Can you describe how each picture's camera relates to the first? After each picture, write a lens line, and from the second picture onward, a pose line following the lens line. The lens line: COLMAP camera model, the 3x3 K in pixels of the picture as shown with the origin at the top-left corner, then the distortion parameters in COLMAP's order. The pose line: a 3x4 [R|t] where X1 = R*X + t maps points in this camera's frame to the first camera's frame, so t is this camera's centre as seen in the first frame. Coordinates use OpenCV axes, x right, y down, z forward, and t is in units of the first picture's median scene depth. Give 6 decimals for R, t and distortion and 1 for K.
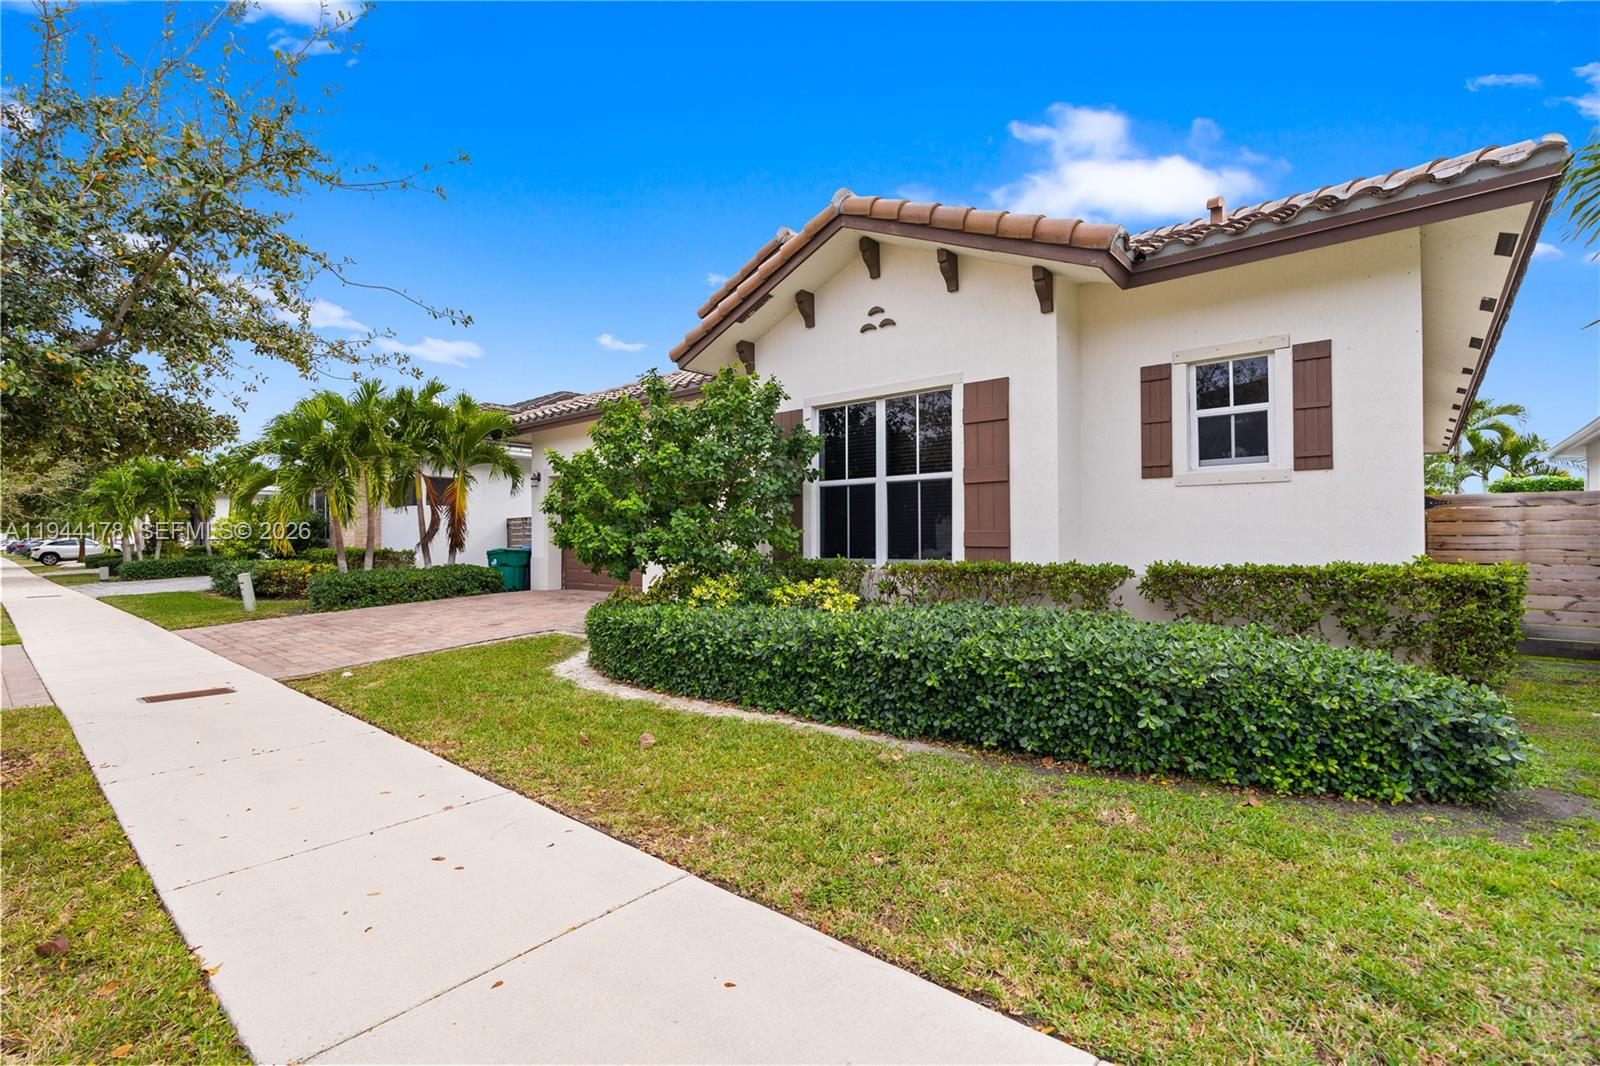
lens RADIAL K [[722.0, 0, 799.8], [0, 722.0, 532.8], [0, 0, 1]] dist [-0.000812, 0.000355]
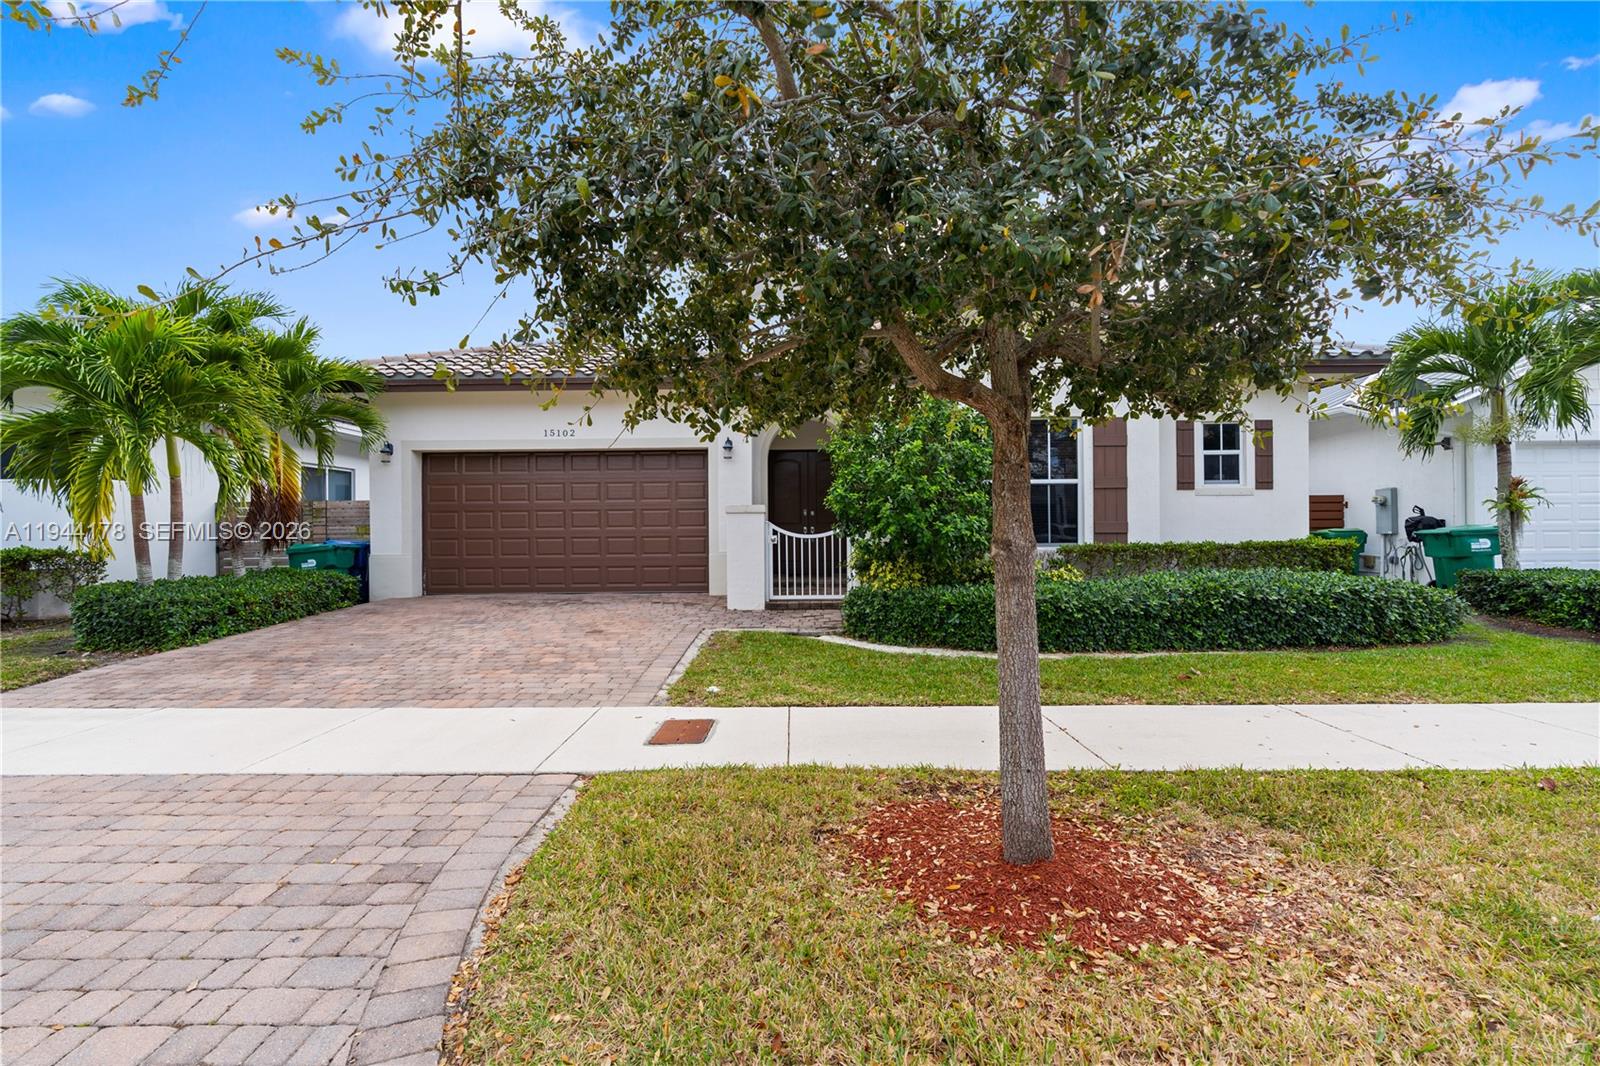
lens RADIAL K [[722.0, 0, 798.9], [0, 722.0, 531.6], [0, 0, 1]] dist [-0.000812, 0.000355]
pose [[0.751779, -0.002299, 0.659412, -1.240986], [-0.001488, 0.999985, 0.005183, 0.011230], [-0.659414, -0.004878, 0.751764, 0.353618]]
